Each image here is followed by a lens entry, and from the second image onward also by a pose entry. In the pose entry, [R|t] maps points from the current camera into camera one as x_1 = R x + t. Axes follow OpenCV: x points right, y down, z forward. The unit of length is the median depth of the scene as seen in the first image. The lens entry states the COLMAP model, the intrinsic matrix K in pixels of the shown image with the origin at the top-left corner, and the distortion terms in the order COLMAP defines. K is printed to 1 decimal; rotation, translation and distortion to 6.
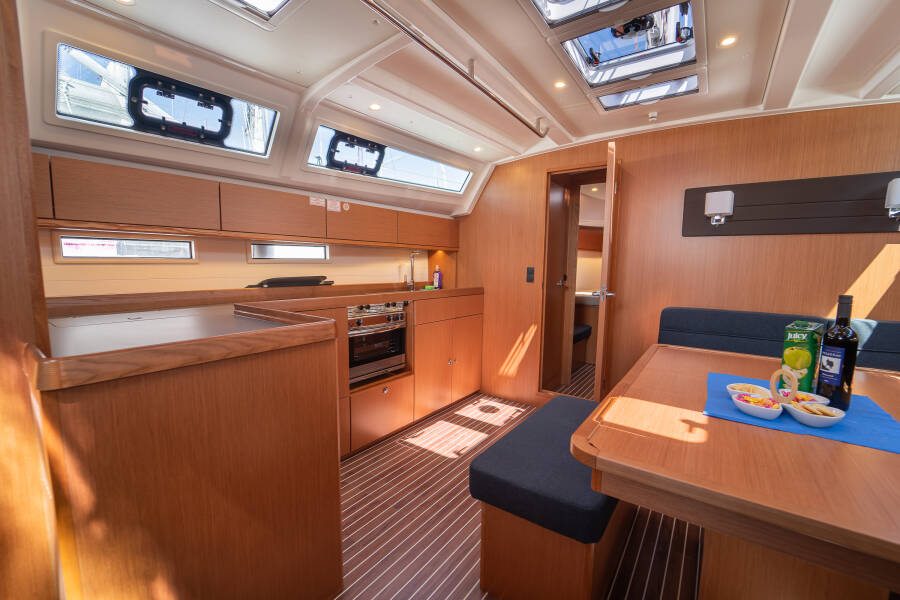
lens RADIAL K [[373.3, 0, 451.4], [0, 373.3, 302.4], [0, 0, 1]] dist [-0.011369, -0.000359]
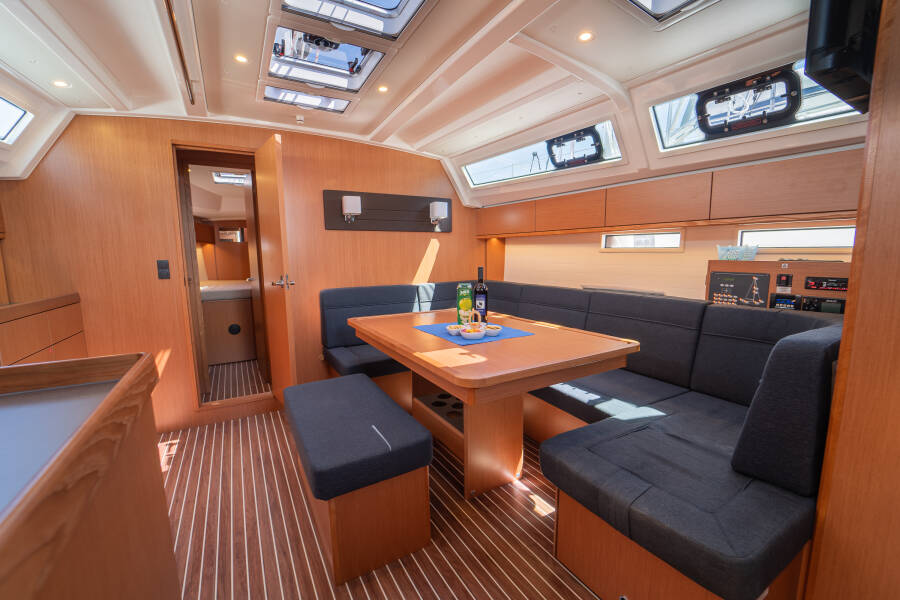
lens RADIAL K [[373.3, 0, 448.8], [0, 373.3, 300.8], [0, 0, 1]] dist [-0.011369, -0.000359]
pose [[0.417457, -0.130788, 0.899236, -0.351914], [0.110448, 0.989554, 0.092650, -0.020349], [-0.901960, 0.060642, 0.427541, 0.163963]]
